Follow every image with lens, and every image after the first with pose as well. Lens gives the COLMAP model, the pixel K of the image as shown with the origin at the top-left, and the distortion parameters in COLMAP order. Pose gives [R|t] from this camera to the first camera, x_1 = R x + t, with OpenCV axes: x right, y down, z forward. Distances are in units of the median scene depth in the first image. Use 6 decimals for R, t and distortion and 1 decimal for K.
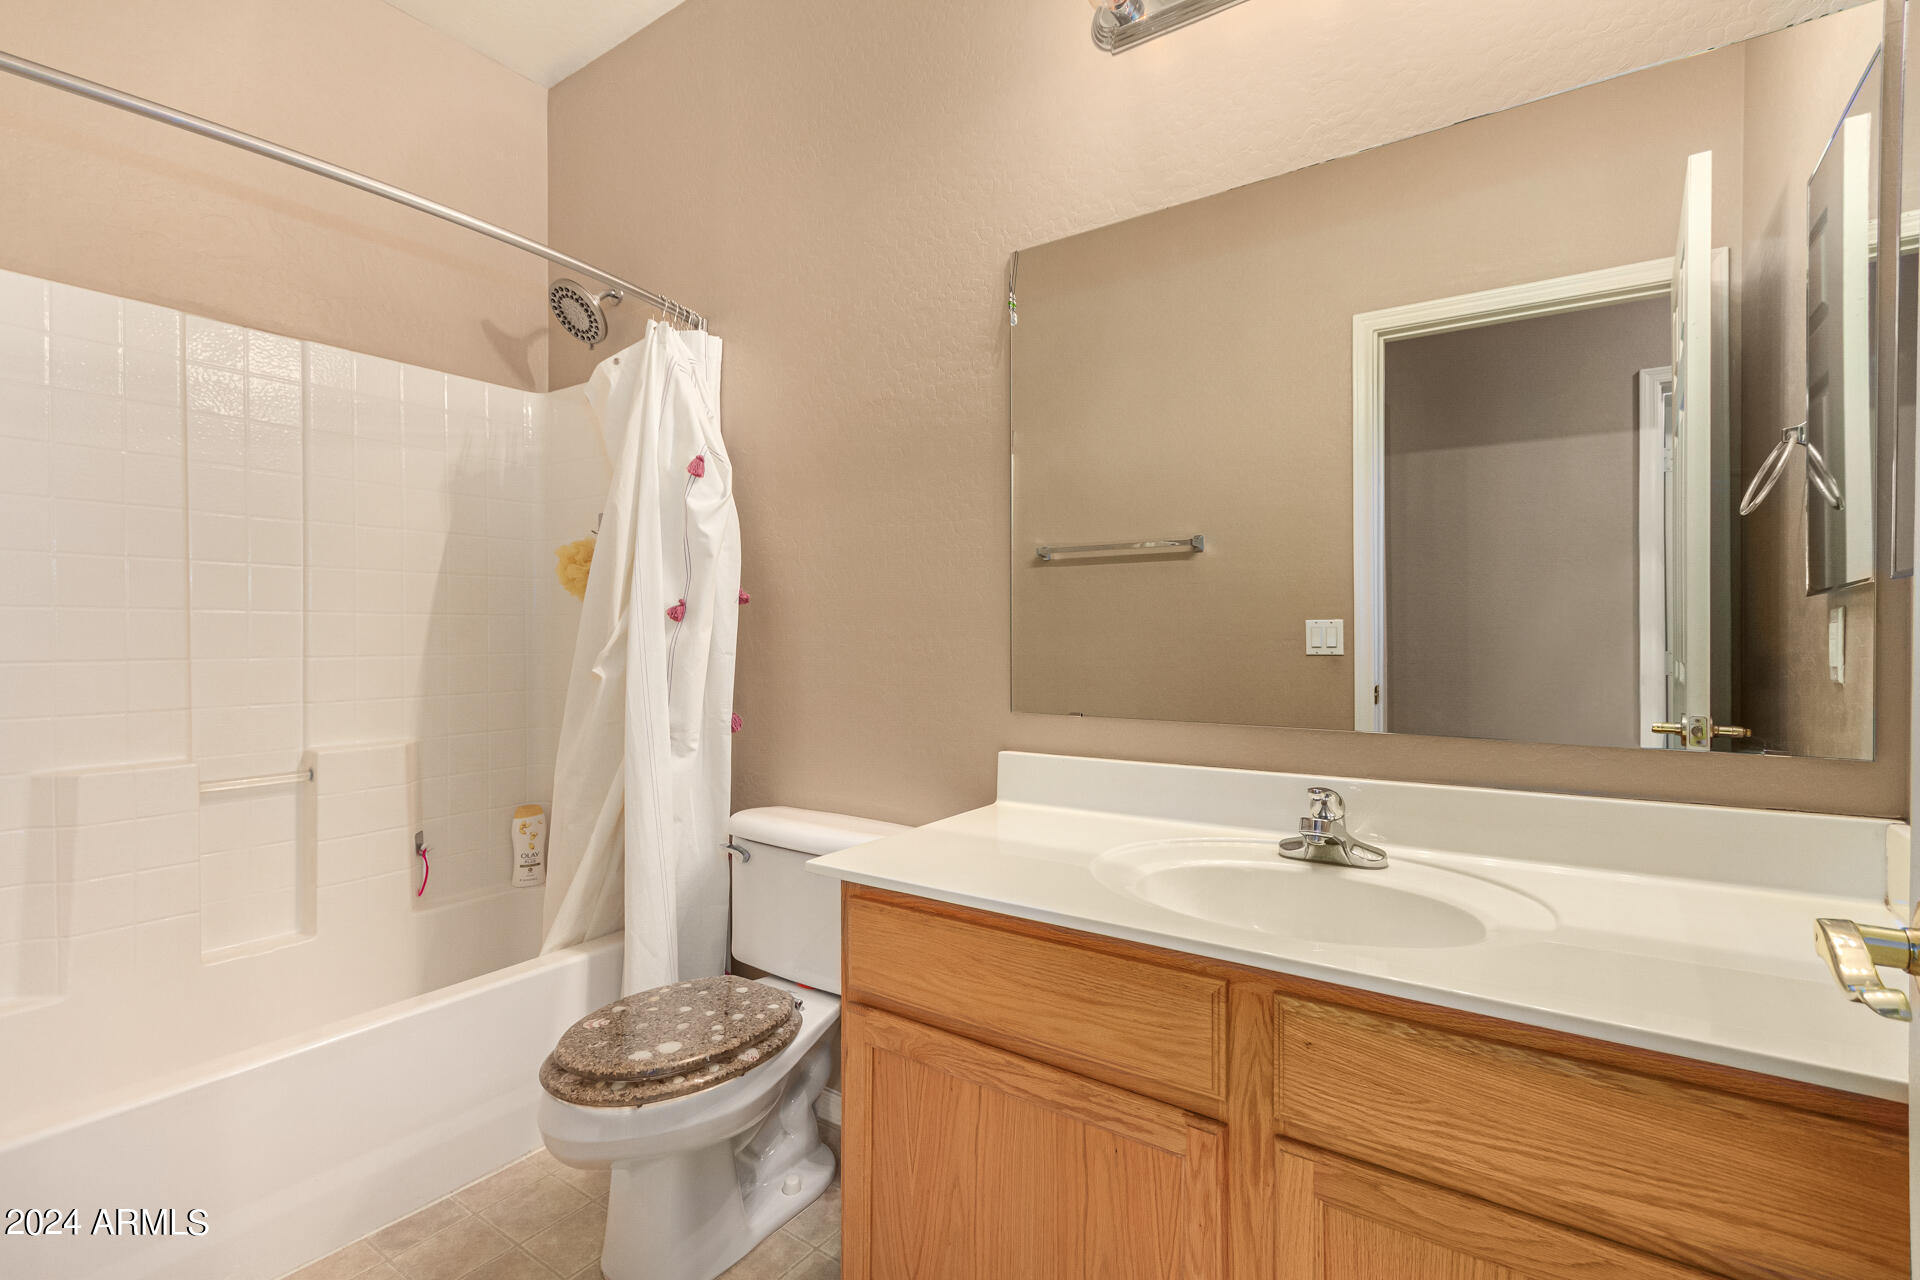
lens RADIAL K [[912.0, 0, 962.1], [0, 912.0, 633.9], [0, 0, 1]] dist [0.007919, 0.000569]
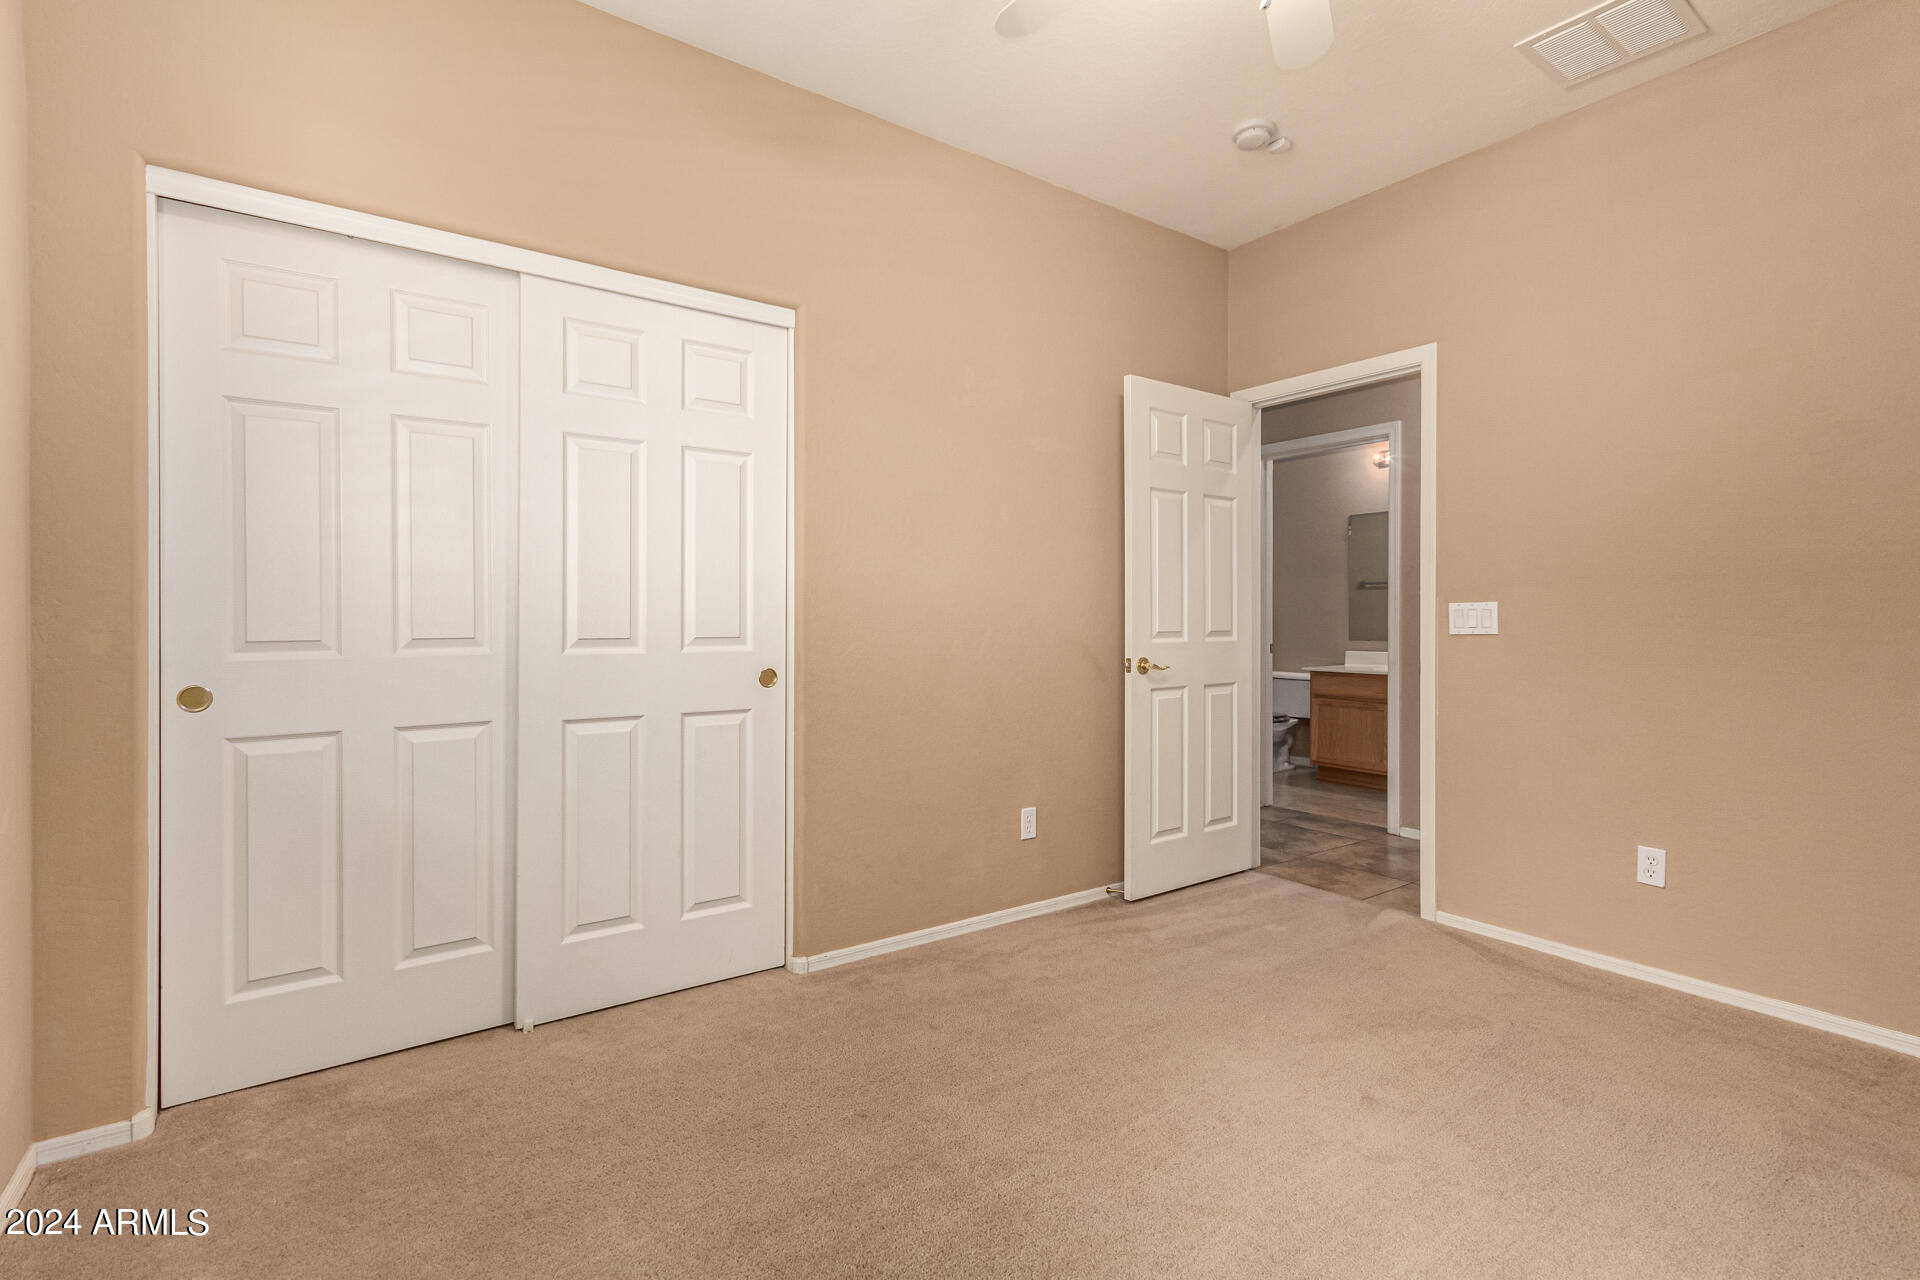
lens RADIAL K [[912.0, 0, 950.0], [0, 912.0, 627.7], [0, 0, 1]] dist [0.007919, 0.000569]
pose [[0.942171, 0.005526, -0.335088, -0.216996], [-0.003436, 0.999971, 0.006831, 0.004814], [0.335116, -0.005284, 0.942162, -2.863877]]
